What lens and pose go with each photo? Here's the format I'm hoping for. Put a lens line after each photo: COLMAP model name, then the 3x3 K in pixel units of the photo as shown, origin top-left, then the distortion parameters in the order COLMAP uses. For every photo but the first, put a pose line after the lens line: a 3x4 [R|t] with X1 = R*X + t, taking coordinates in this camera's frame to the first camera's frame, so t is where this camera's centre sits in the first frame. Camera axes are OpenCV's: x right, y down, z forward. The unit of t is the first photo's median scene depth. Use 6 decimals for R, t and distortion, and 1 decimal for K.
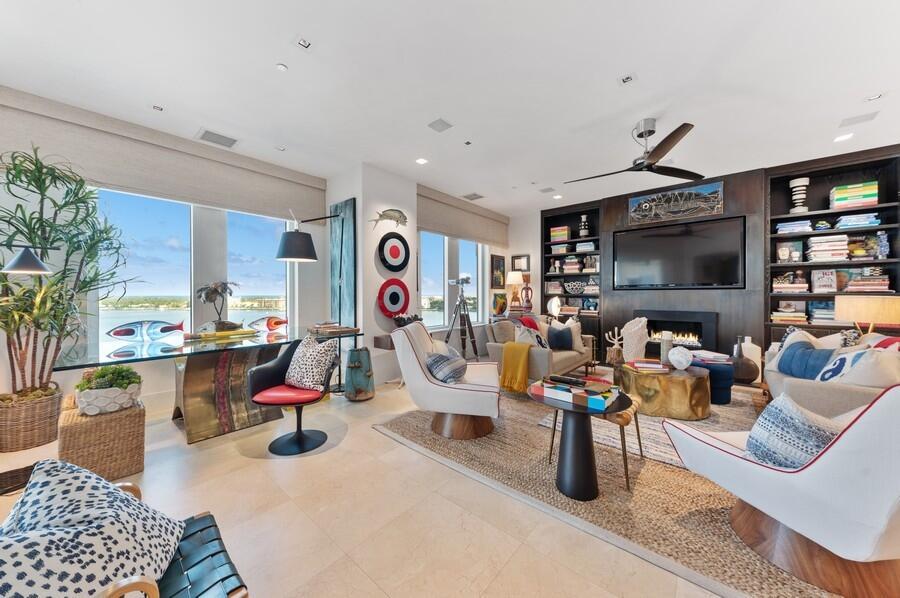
lens RADIAL K [[311.4, 0, 451.2], [0, 311.4, 292.0], [0, 0, 1]] dist [0.012908, -0.004893]
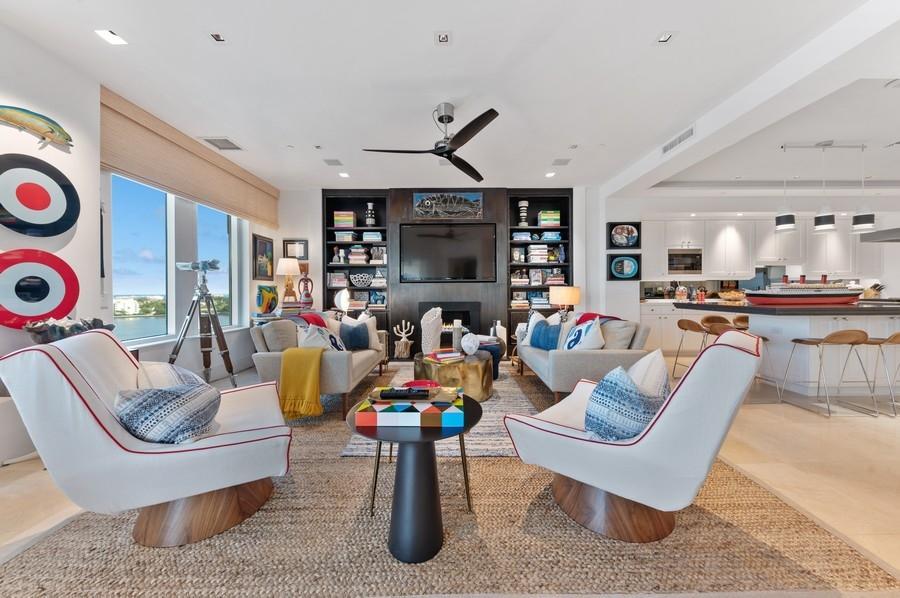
lens RADIAL K [[311.4, 0, 451.2], [0, 311.4, 292.0], [0, 0, 1]] dist [0.012908, -0.004893]
pose [[0.756256, -0.002888, 0.654270, -0.004317], [0.000479, 0.999992, 0.003860, 0.024167], [-0.654276, -0.002605, 0.756251, 0.187569]]
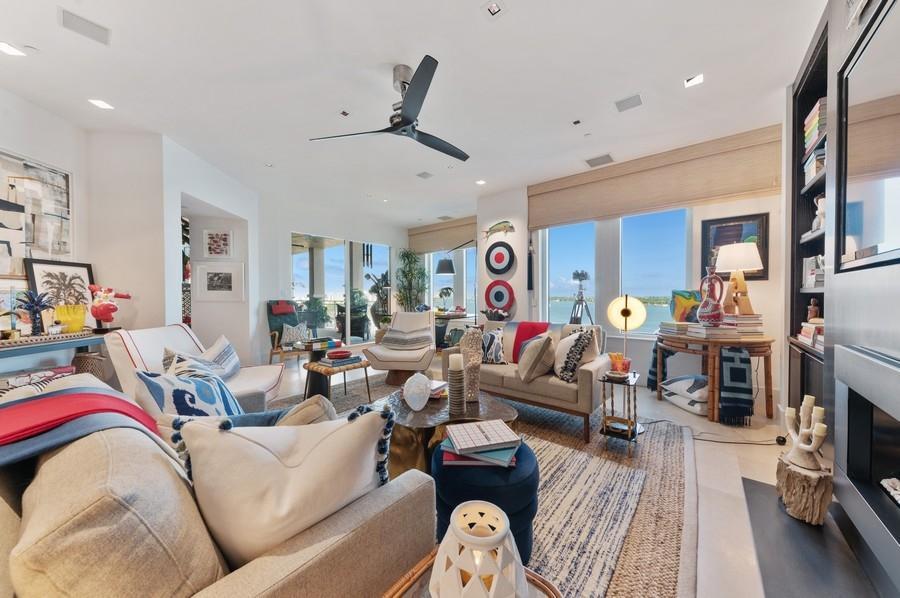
lens RADIAL K [[311.4, 0, 451.2], [0, 311.4, 292.0], [0, 0, 1]] dist [0.012908, -0.004893]
pose [[0.000064, 0.017690, -0.999844, 1.071396], [0.028723, 0.999431, 0.017685, -0.023297], [0.999587, -0.028719, -0.000444, 0.837107]]
